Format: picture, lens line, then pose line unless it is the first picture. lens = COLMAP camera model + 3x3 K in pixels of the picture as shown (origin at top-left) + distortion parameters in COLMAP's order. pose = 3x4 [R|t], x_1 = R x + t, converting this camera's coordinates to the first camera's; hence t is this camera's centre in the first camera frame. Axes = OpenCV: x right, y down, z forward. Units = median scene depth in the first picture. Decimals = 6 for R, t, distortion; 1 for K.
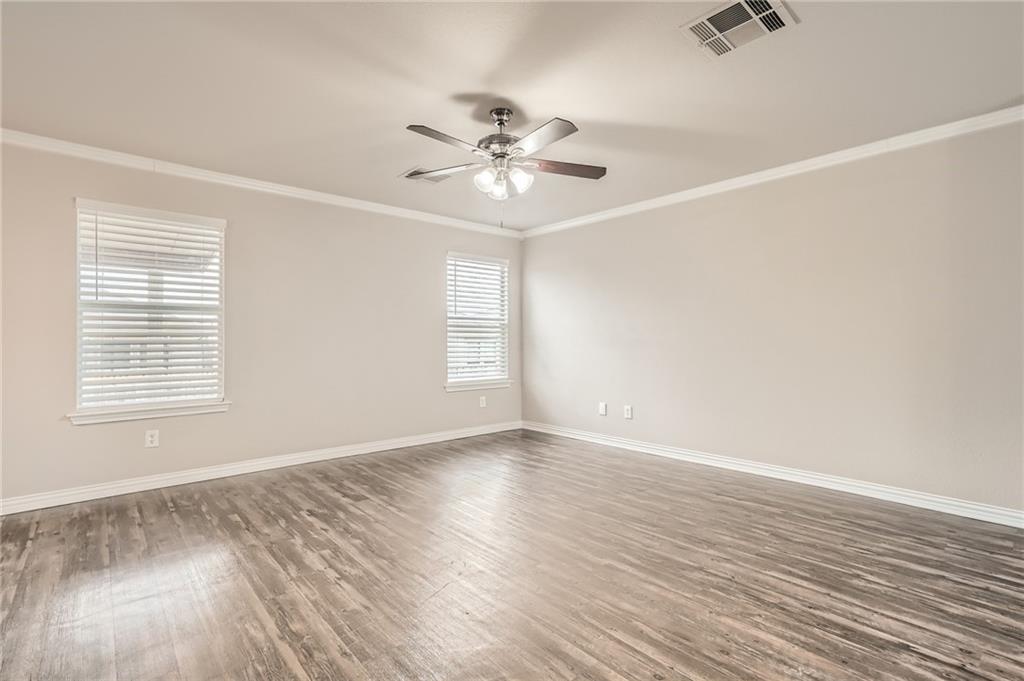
lens RADIAL K [[478.8, 0, 514.1], [0, 478.8, 341.9], [0, 0, 1]] dist [-0.036421, 0.025146]
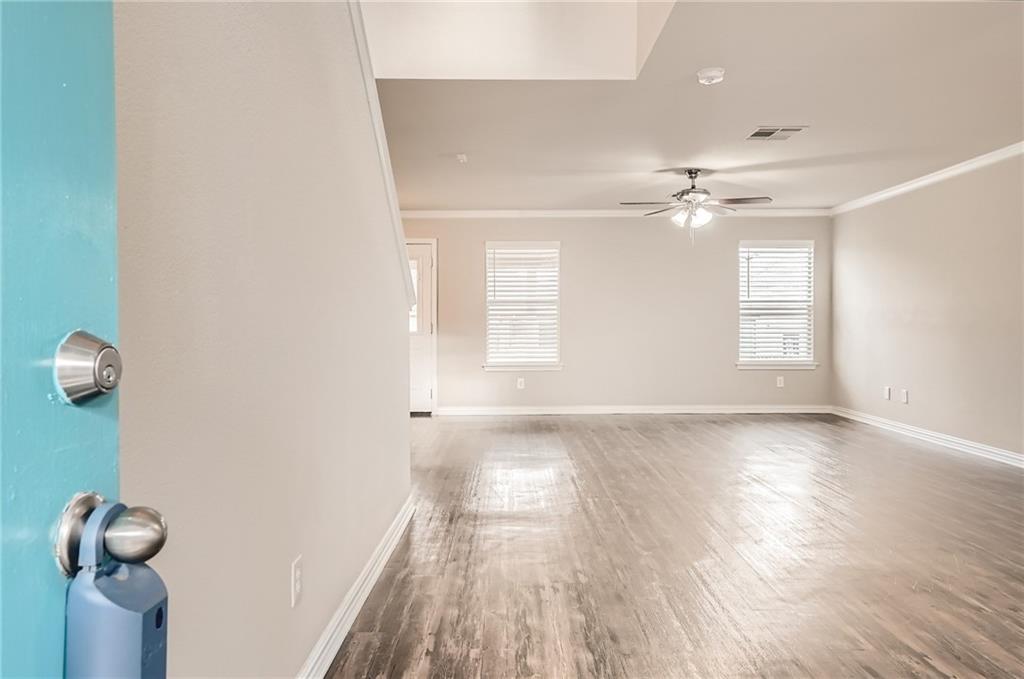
lens RADIAL K [[469.0, 0, 512.8], [0, 469.0, 326.3], [0, 0, 1]] dist [-0.033590, 0.000246]
pose [[0.771023, 0.002219, -0.636804, 0.133663], [0.001103, 0.999988, 0.004819, -0.000196], [0.636807, -0.004418, 0.771011, -0.141104]]
